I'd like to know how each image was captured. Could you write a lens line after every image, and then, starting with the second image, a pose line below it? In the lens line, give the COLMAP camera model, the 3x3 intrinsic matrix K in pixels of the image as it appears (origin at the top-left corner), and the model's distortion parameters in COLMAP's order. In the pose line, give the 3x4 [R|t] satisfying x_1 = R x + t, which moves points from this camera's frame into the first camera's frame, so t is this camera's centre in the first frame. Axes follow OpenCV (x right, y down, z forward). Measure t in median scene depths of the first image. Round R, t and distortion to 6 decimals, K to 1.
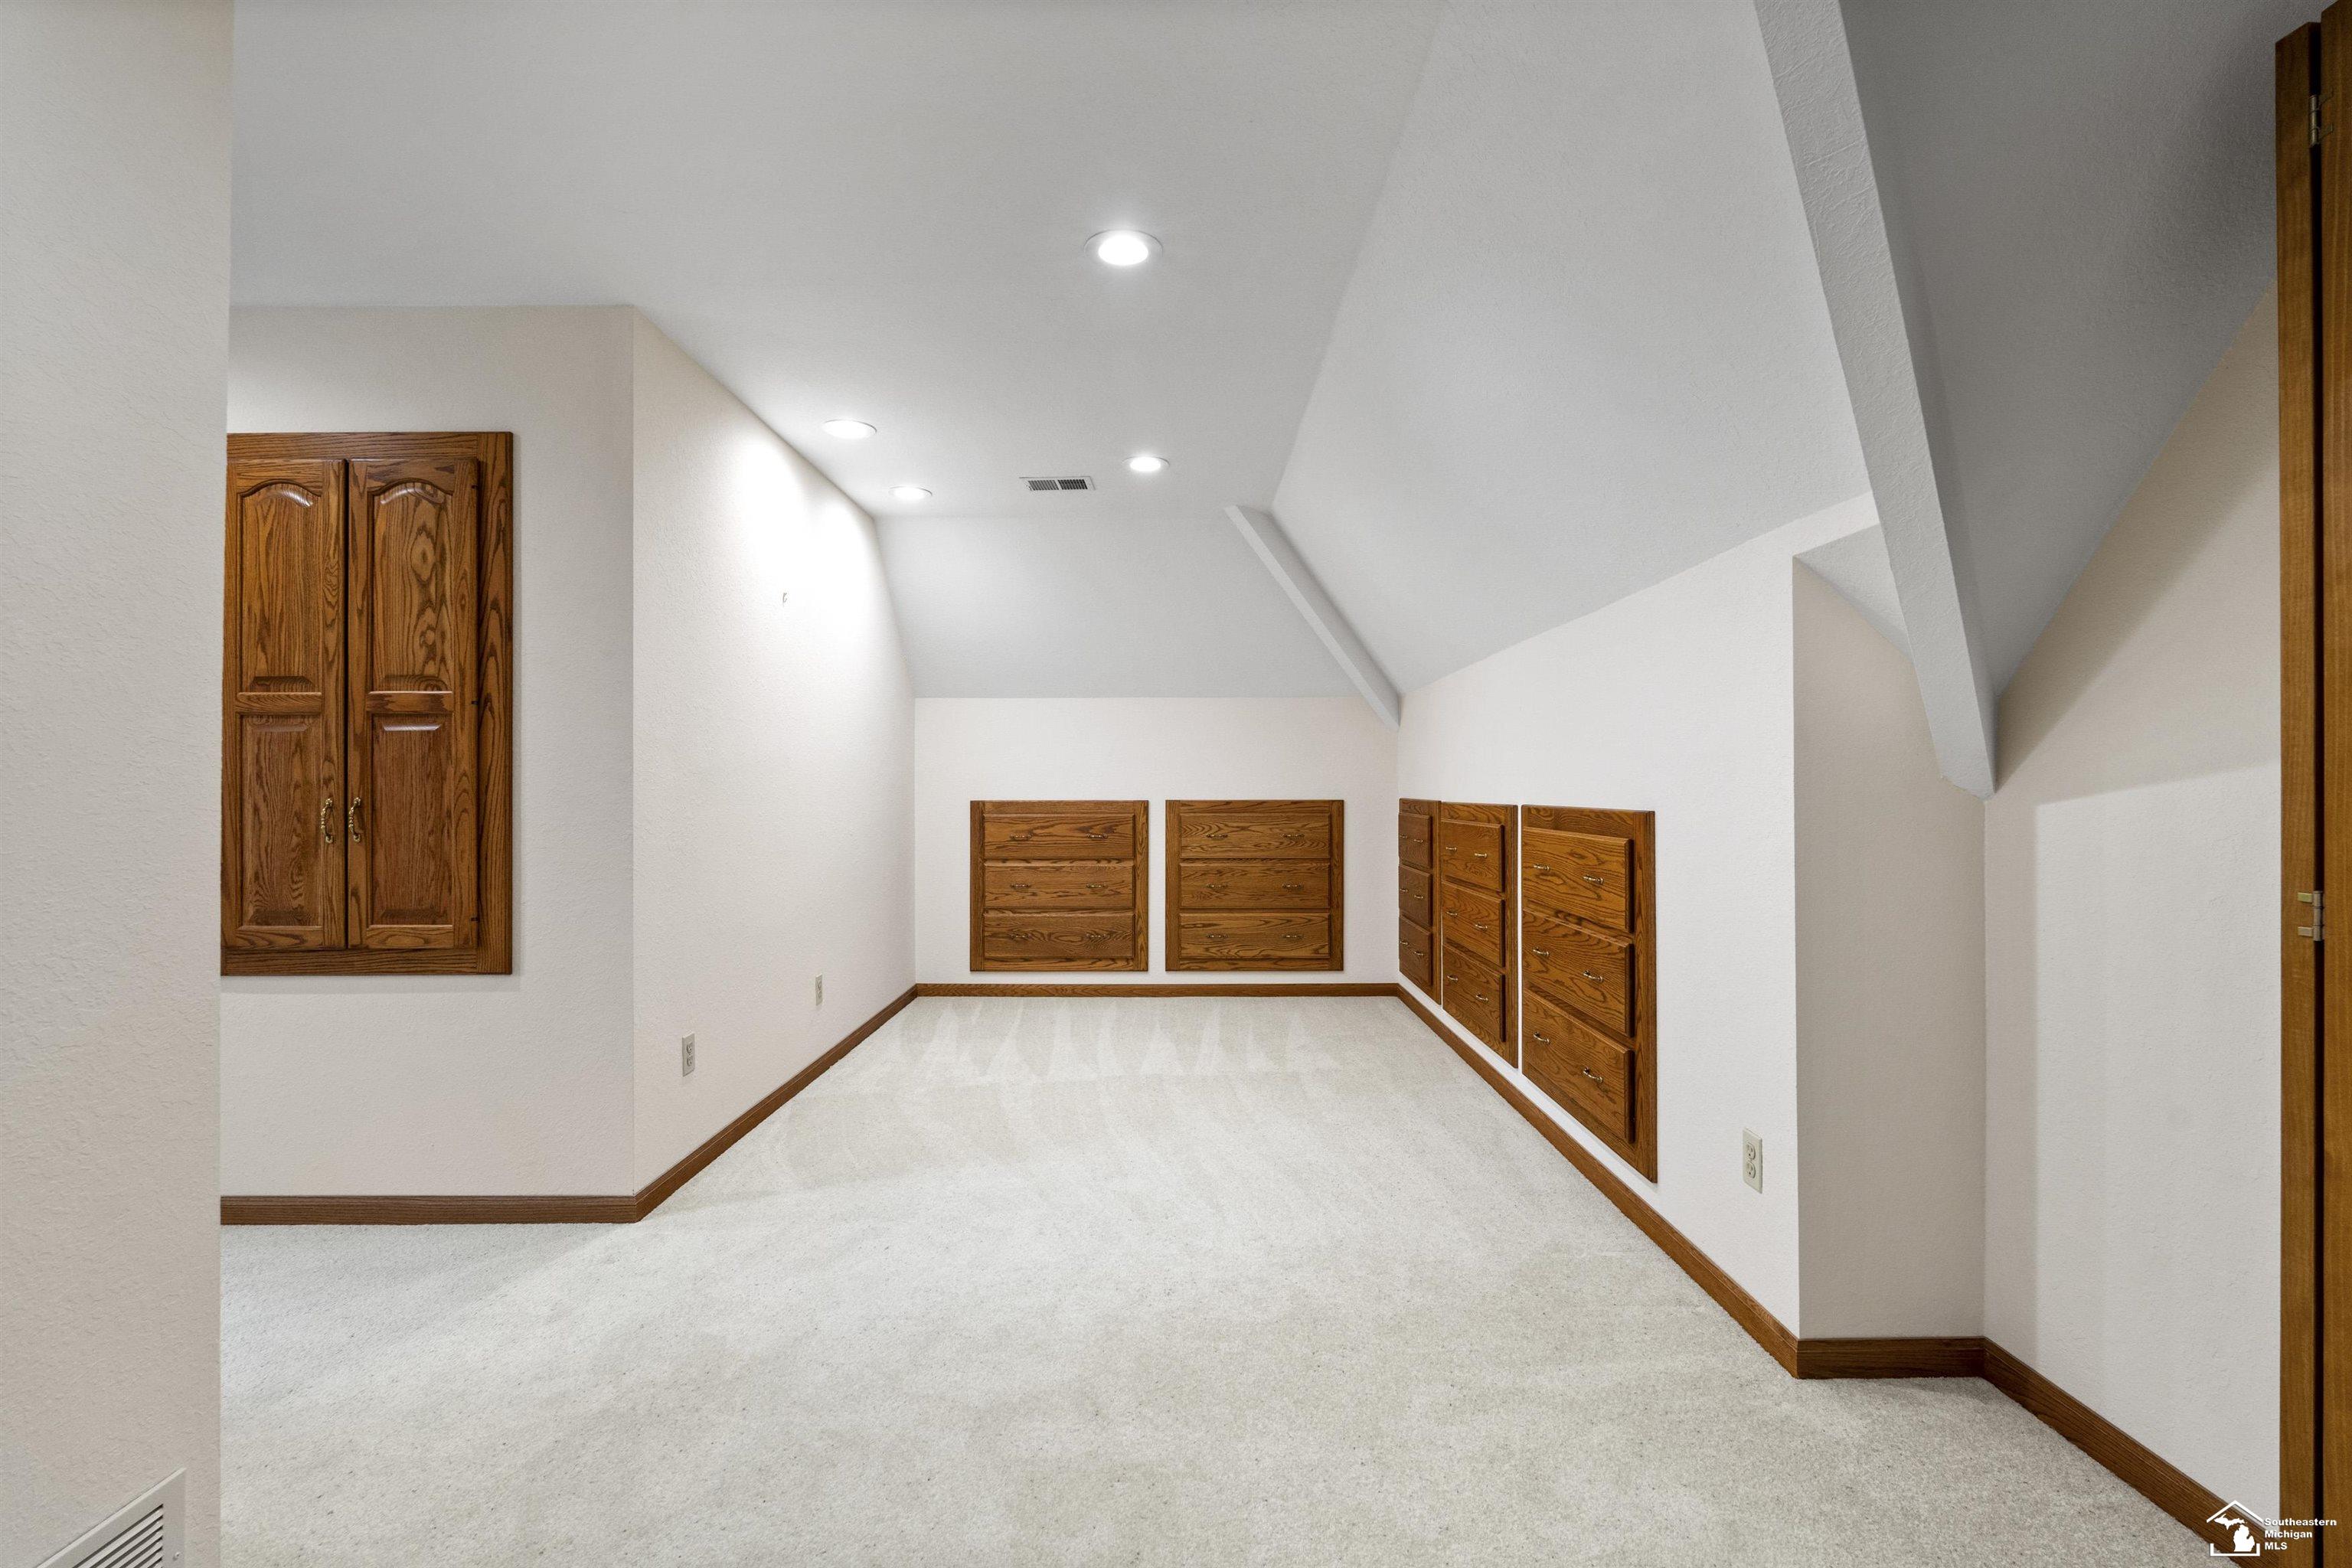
lens RADIAL K [[1028.2, 0, 1169.0], [0, 1028.2, 790.1], [0, 0, 1]] dist [-0.000036, -0.000044]
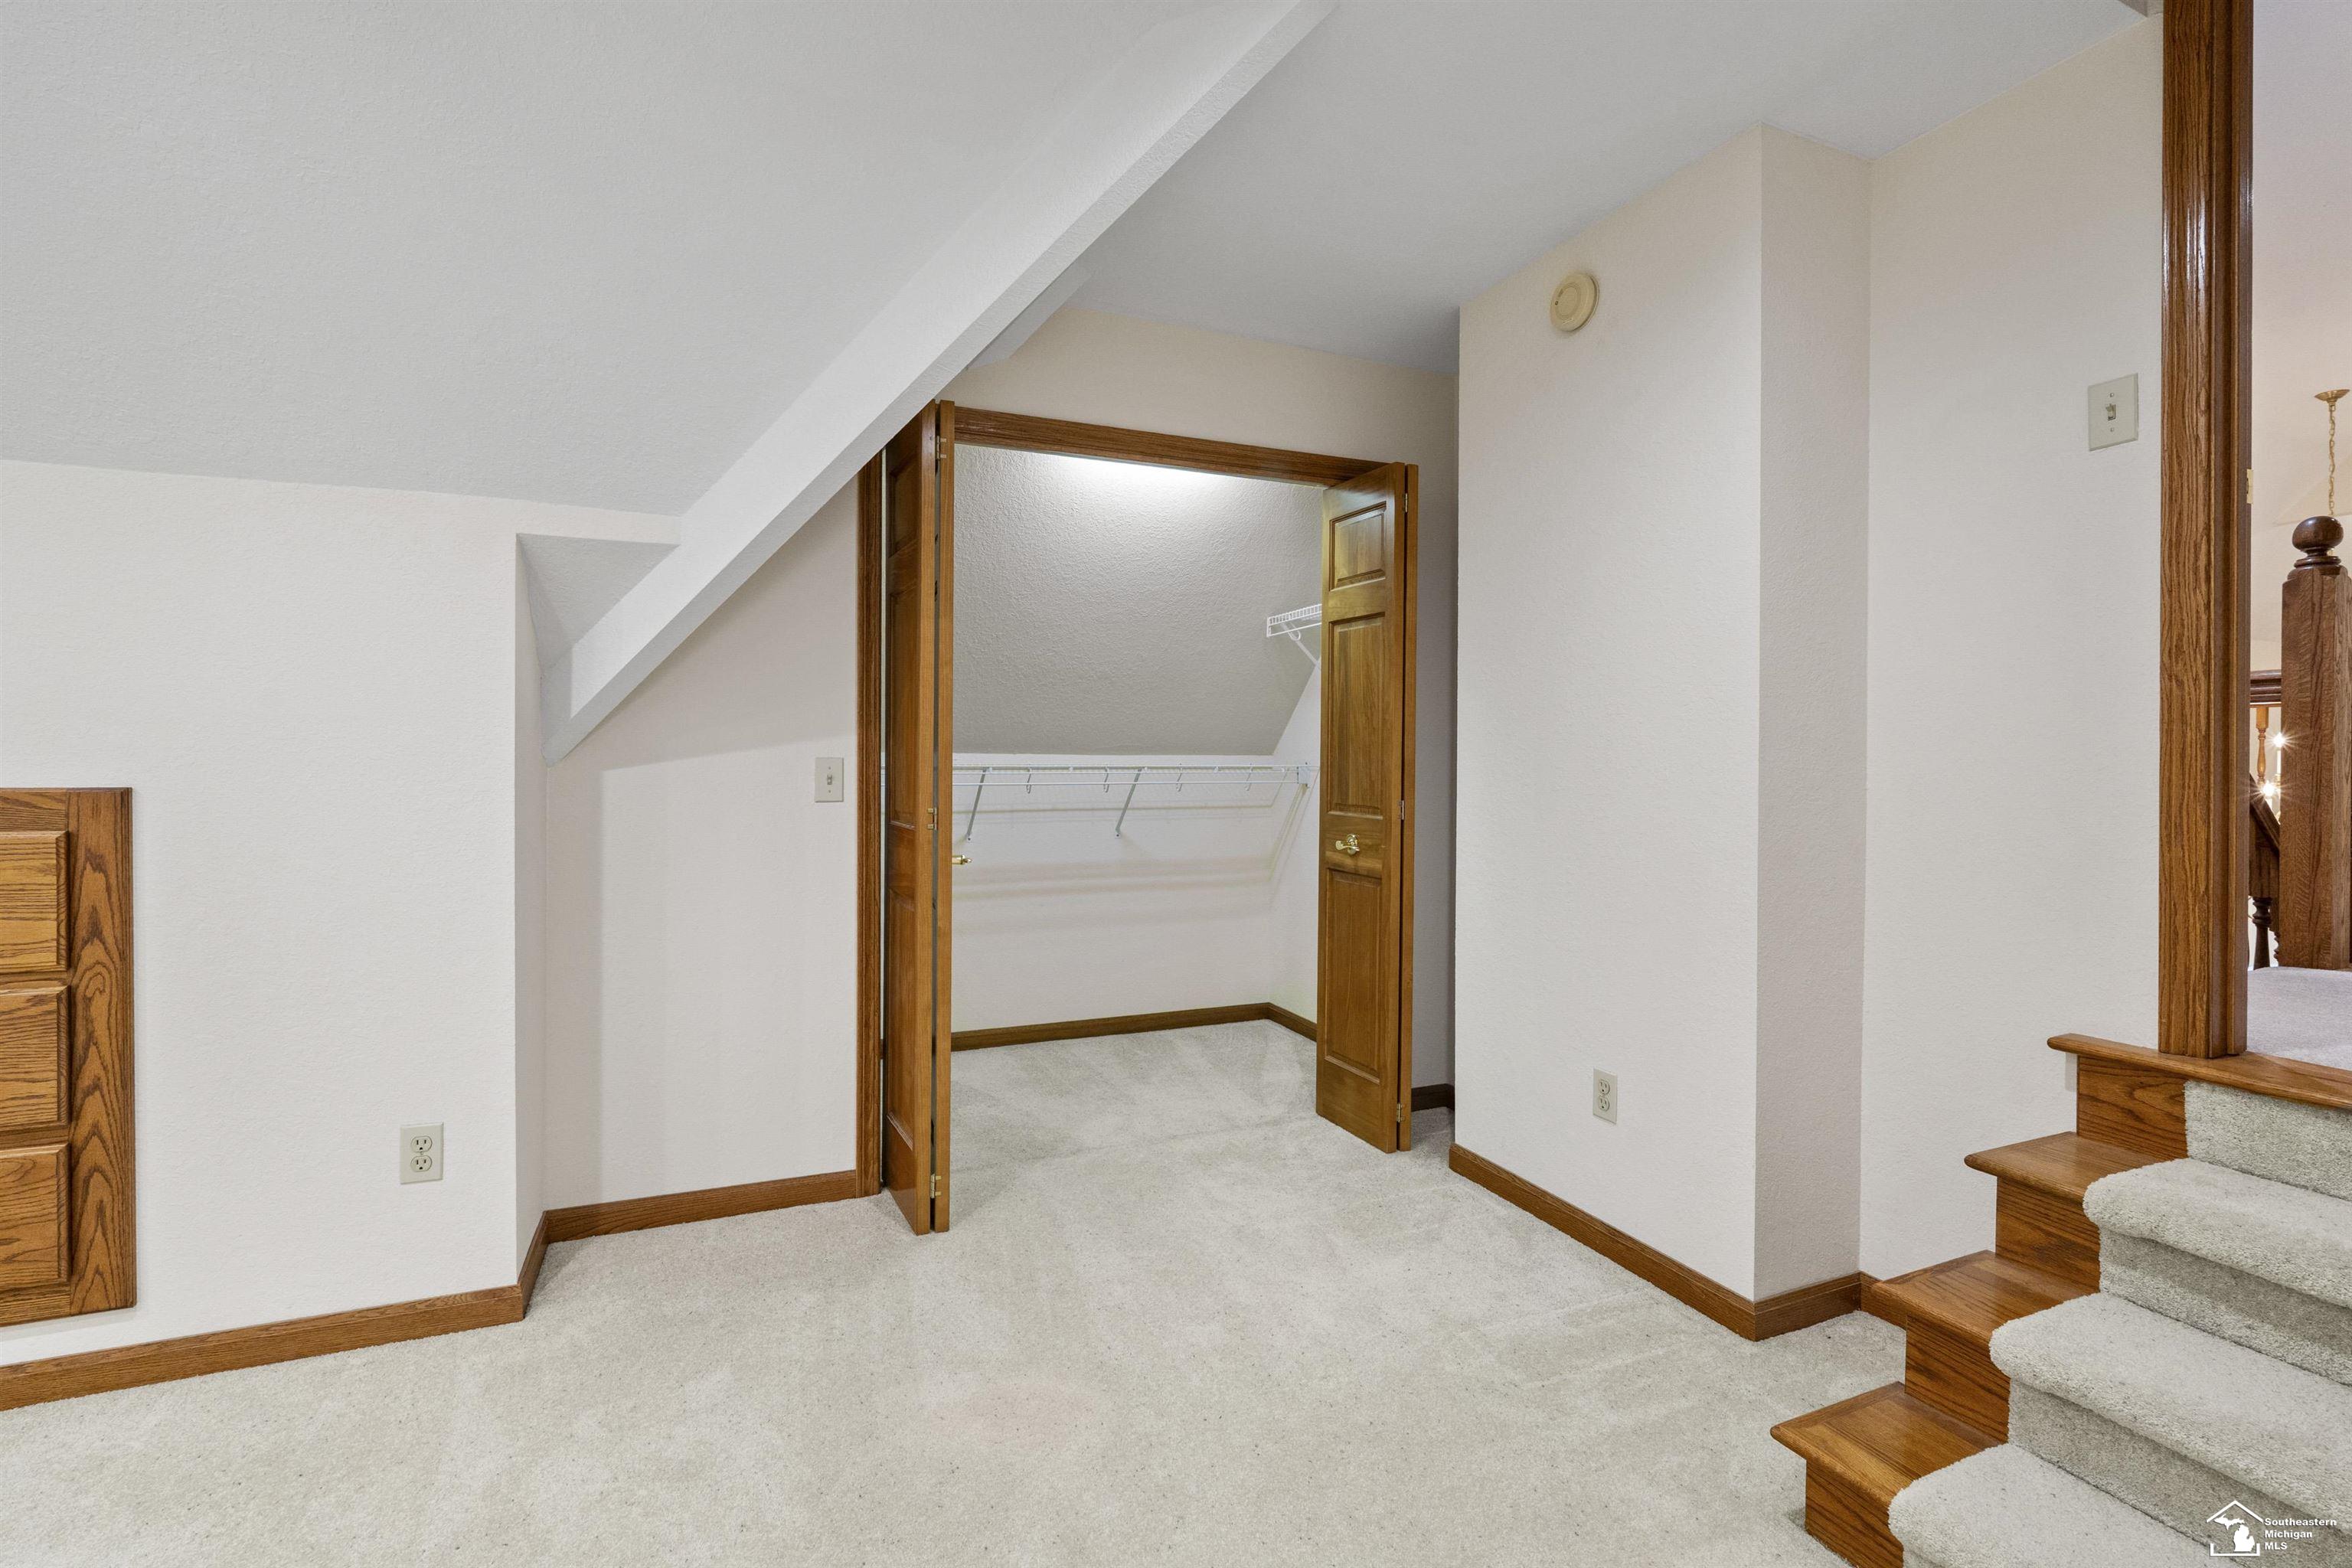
lens RADIAL K [[1049.7, 0, 1169.7], [0, 1049.7, 760.9], [0, 0, 1]] dist [-0.001351, 0.000002]
pose [[-0.393789, -0.003345, 0.919195, -0.479886], [-0.002524, 0.999994, 0.002558, -0.001696], [-0.919197, -0.001313, -0.393795, 0.621207]]
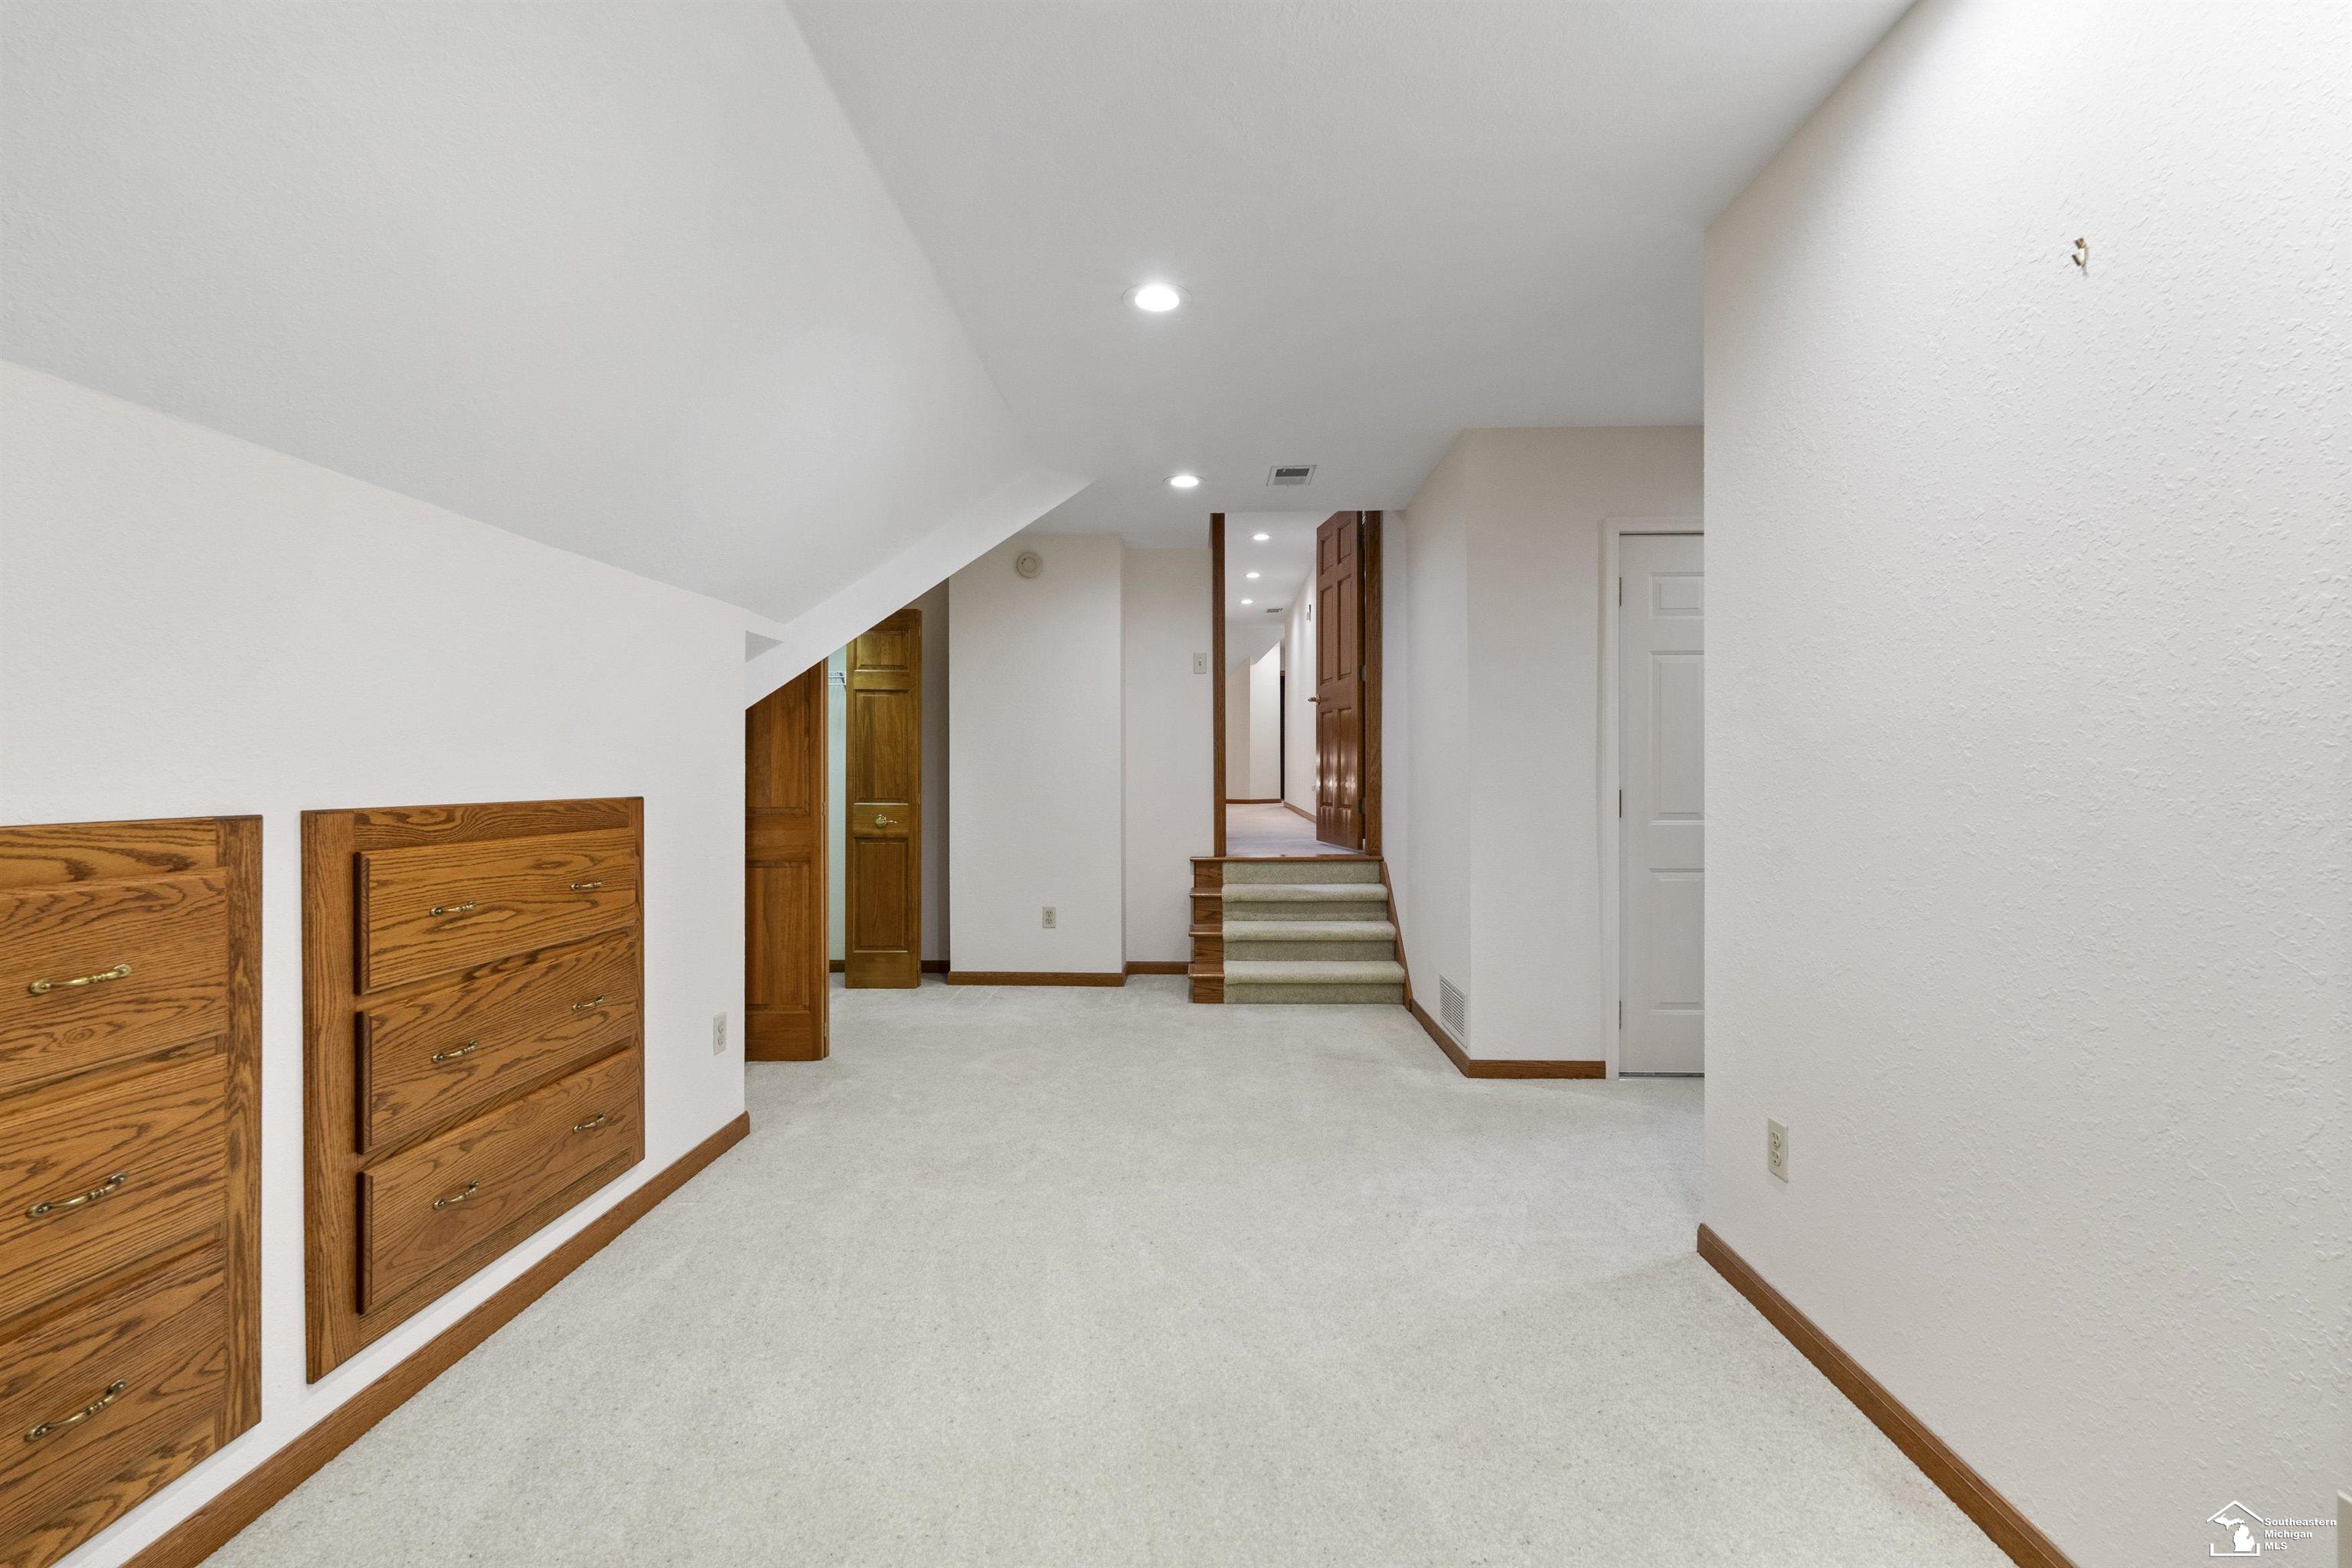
lens RADIAL K [[1049.7, 0, 1169.7], [0, 1049.7, 760.9], [0, 0, 1]] dist [-0.001351, 0.000002]
pose [[-0.999702, 0.003016, 0.024224, -0.098250], [0.002846, 0.999971, -0.007045, -0.006511], [-0.024245, -0.006974, -0.999682, 1.959408]]
